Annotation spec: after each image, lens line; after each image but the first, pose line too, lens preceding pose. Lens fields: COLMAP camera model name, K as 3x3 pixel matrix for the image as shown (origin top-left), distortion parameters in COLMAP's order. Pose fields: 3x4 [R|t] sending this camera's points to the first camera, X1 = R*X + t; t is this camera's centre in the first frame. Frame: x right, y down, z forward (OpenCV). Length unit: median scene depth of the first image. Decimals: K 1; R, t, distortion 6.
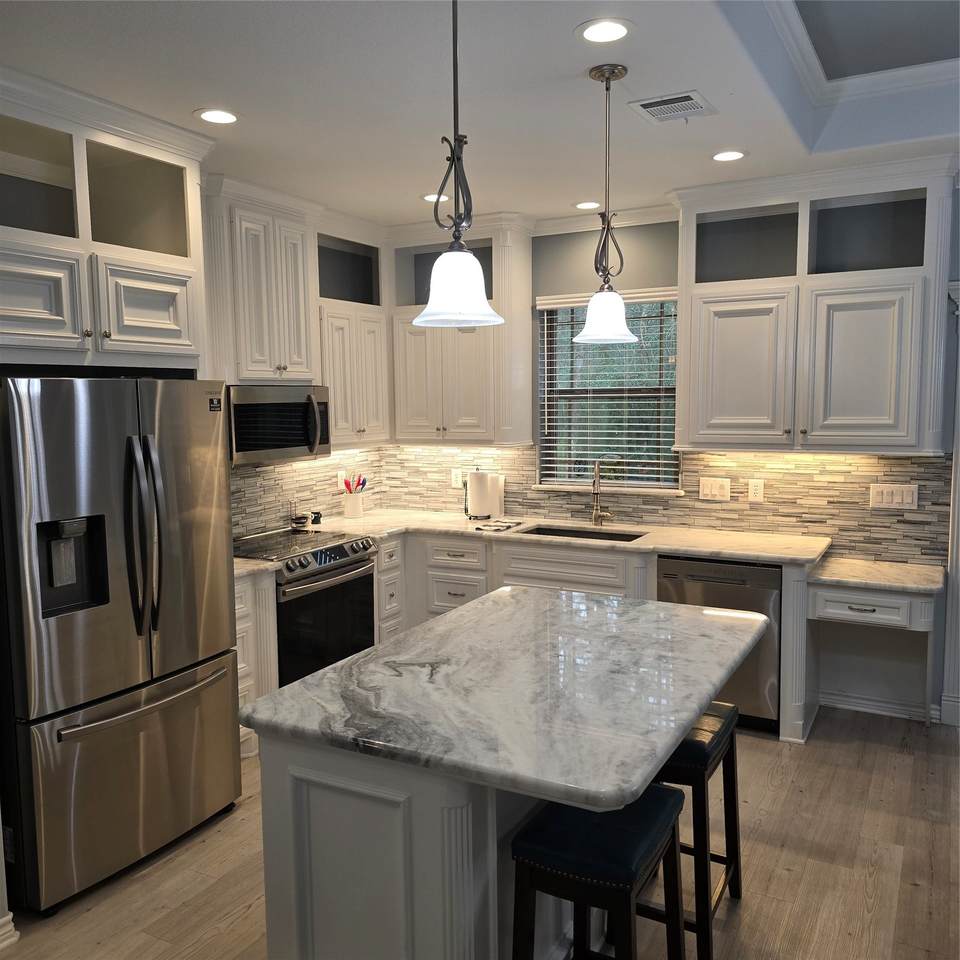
lens RADIAL K [[858.2, 0, 480.0], [0, 858.2, 480.0], [0, 0, 1]] dist [0.148269, -0.241513]
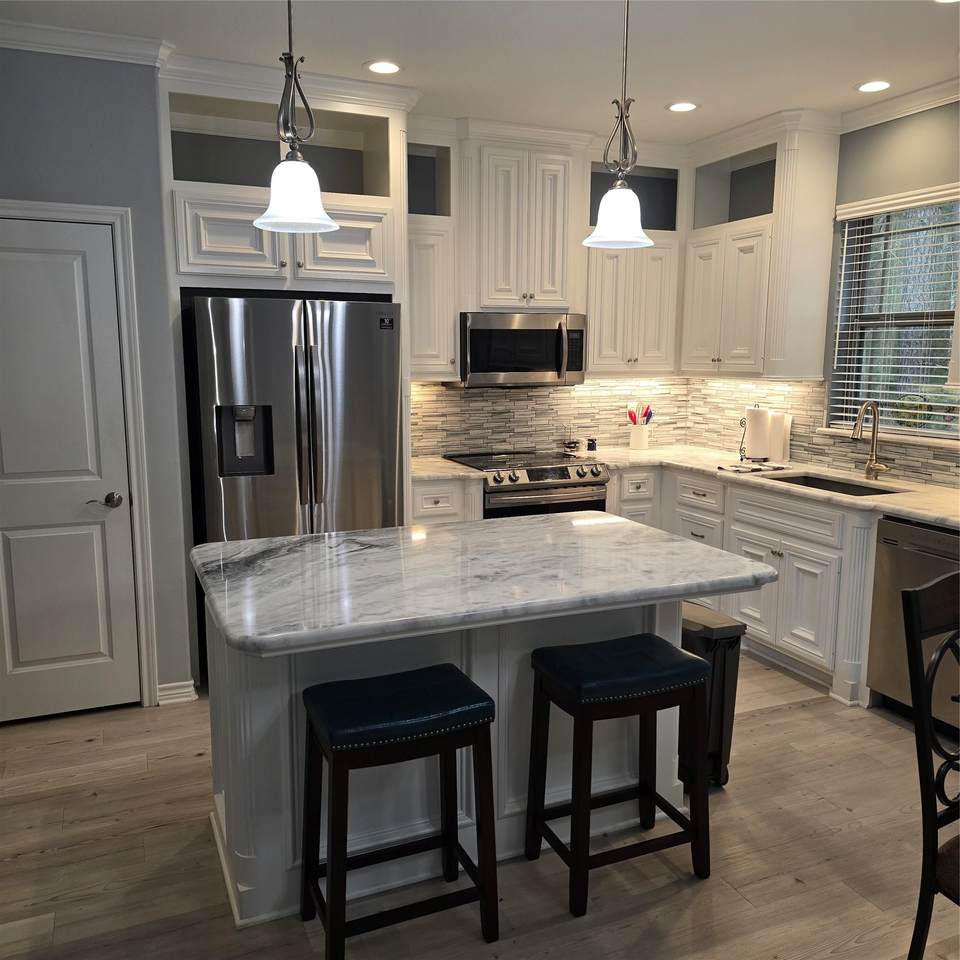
lens RADIAL K [[858.2, 0, 480.0], [0, 858.2, 480.0], [0, 0, 1]] dist [0.148269, -0.241513]
pose [[0.786479, 0.107209, -0.608241, 0.353464], [-0.074173, 0.994087, 0.079310, 0.014528], [0.613147, -0.017260, 0.789780, 0.101863]]
